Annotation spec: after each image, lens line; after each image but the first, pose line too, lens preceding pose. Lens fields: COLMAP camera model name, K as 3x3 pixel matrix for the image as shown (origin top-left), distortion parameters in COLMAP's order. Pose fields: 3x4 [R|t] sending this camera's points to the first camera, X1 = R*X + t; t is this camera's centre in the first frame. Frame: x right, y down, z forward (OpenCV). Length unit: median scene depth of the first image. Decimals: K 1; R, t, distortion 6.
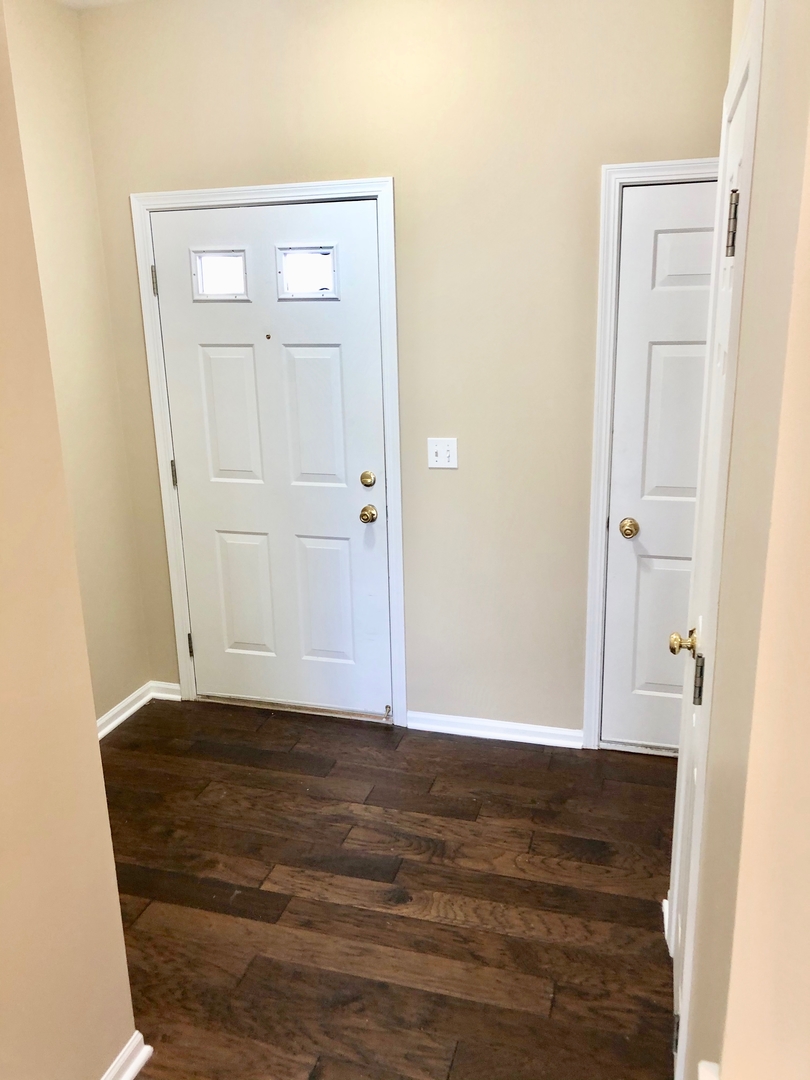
lens RADIAL K [[885.7, 0, 402.6], [0, 885.7, 542.8], [0, 0, 1]] dist [0.054532, -0.083043]
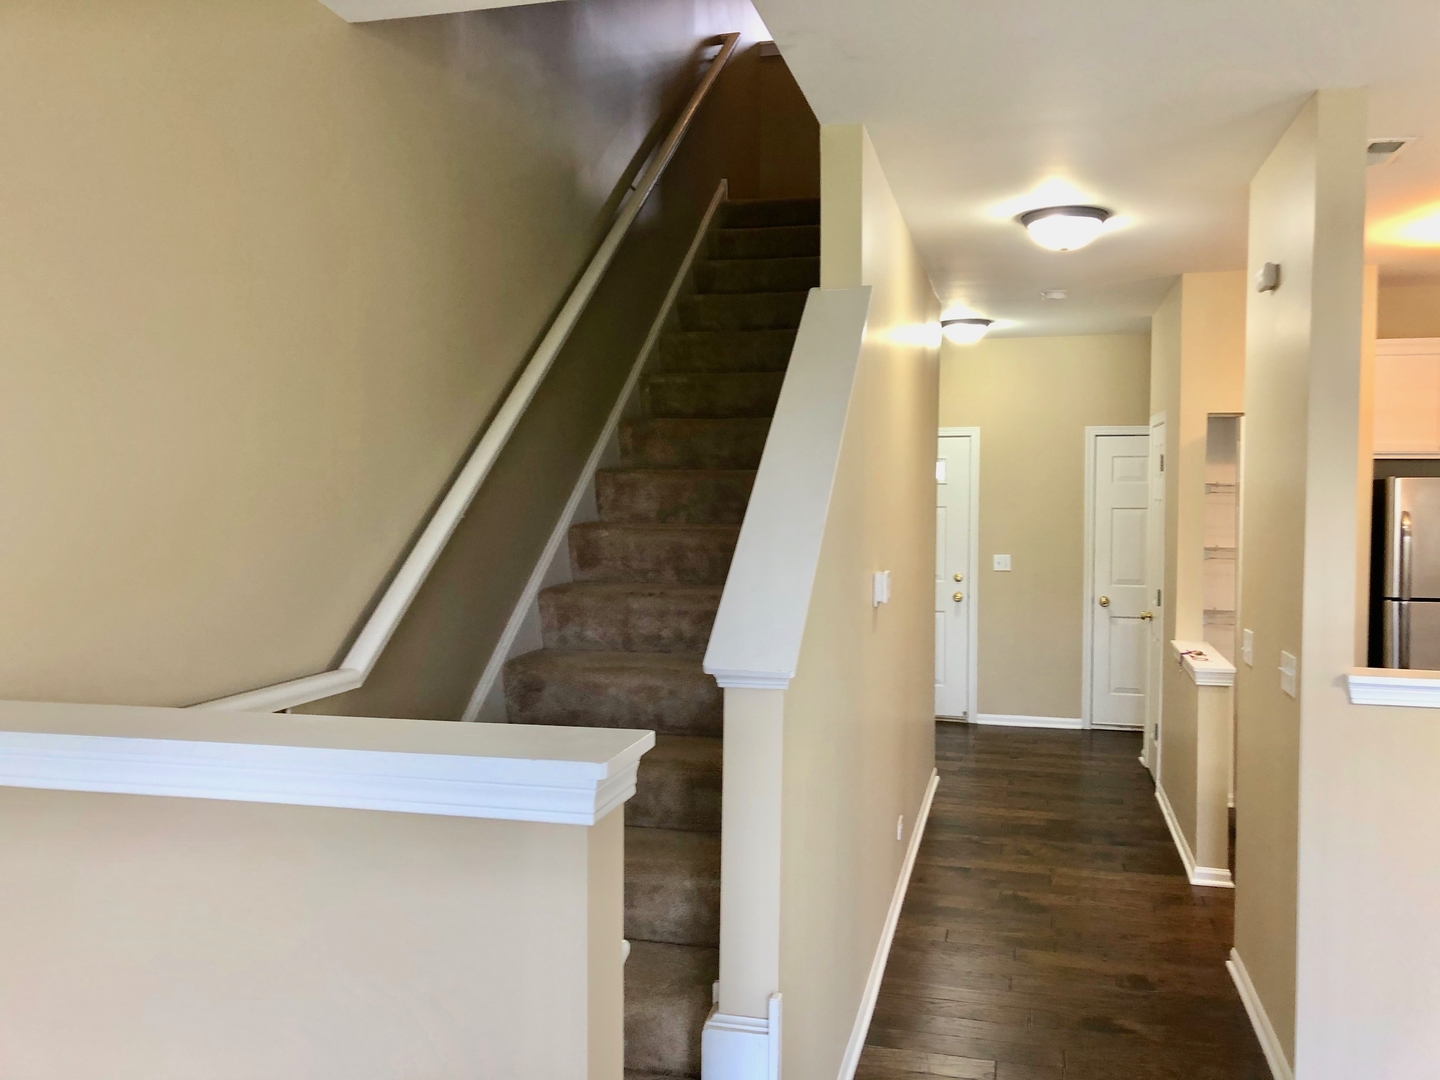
lens RADIAL K [[1180.9, 0, 719.1], [0, 1180.9, 533.4], [0, 0, 1]] dist [0.054532, -0.083043]
pose [[0.998836, 0.029946, 0.037818, -0.651688], [-0.019990, 0.970451, -0.240469, 0.454173], [-0.043901, 0.239433, 0.969920, -1.430262]]
